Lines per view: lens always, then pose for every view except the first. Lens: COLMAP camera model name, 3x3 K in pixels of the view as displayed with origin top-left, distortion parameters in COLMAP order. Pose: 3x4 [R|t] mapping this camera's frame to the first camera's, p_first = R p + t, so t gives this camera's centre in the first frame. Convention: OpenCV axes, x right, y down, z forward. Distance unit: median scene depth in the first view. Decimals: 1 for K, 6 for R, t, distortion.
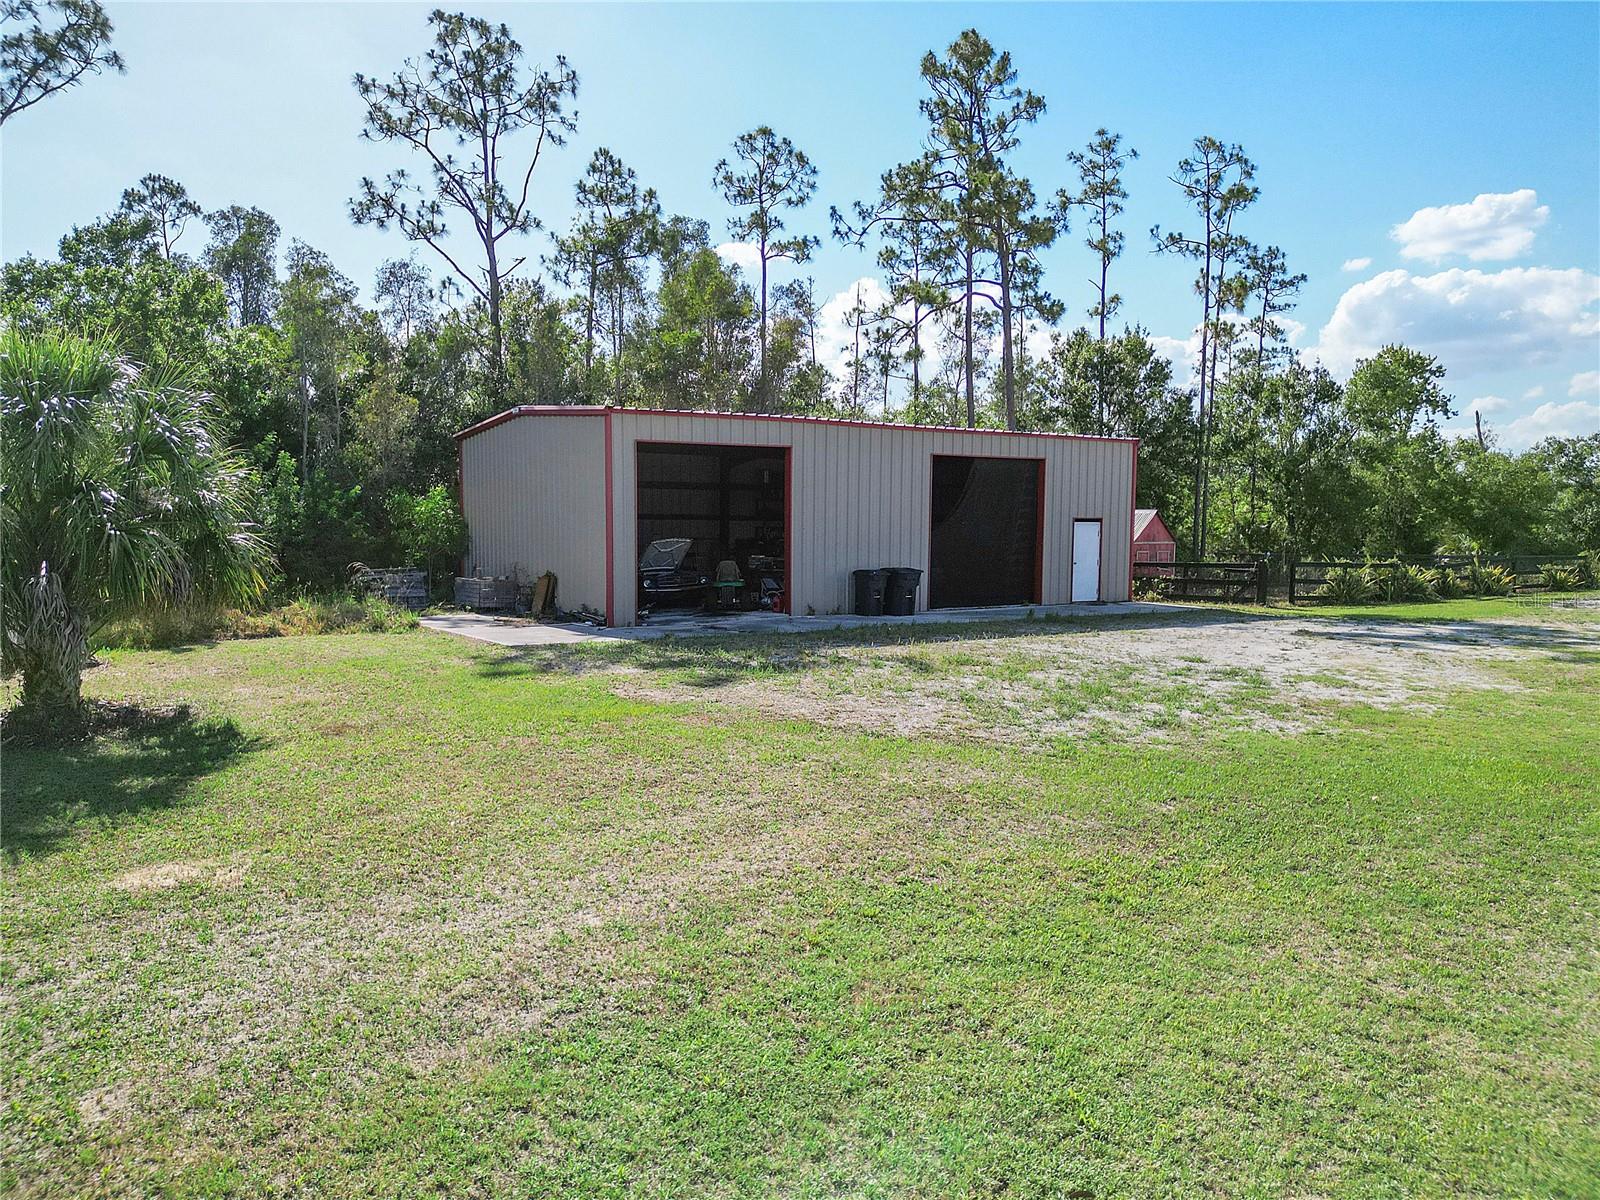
lens RADIAL K [[1127.8, 0, 802.8], [0, 1127.8, 617.9], [0, 0, 1]] dist [0.017948, -0.005745]
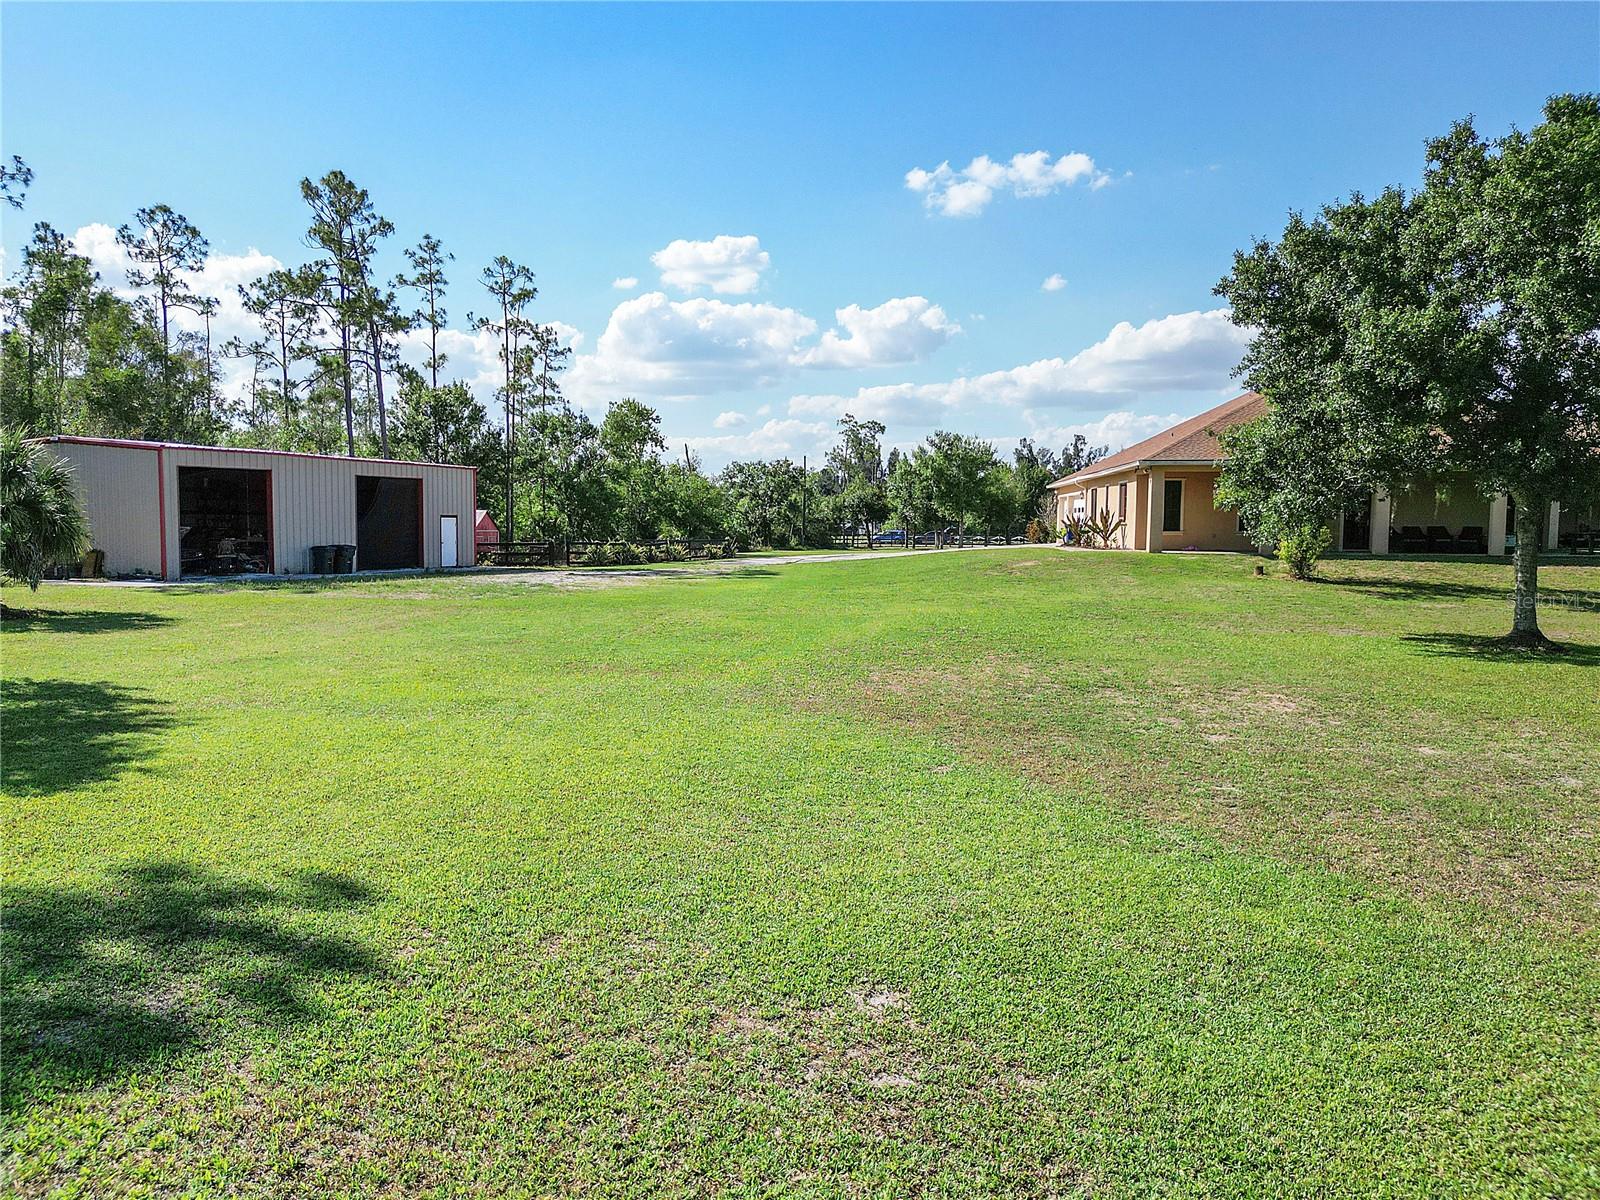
lens RADIAL K [[1127.8, 0, 802.8], [0, 1127.8, 617.9], [0, 0, 1]] dist [0.017948, -0.005745]
pose [[0.824720, -0.044166, 0.563813, -0.169256], [0.041303, 0.998987, 0.017839, 0.034754], [-0.564030, 0.008575, 0.825710, -0.426721]]
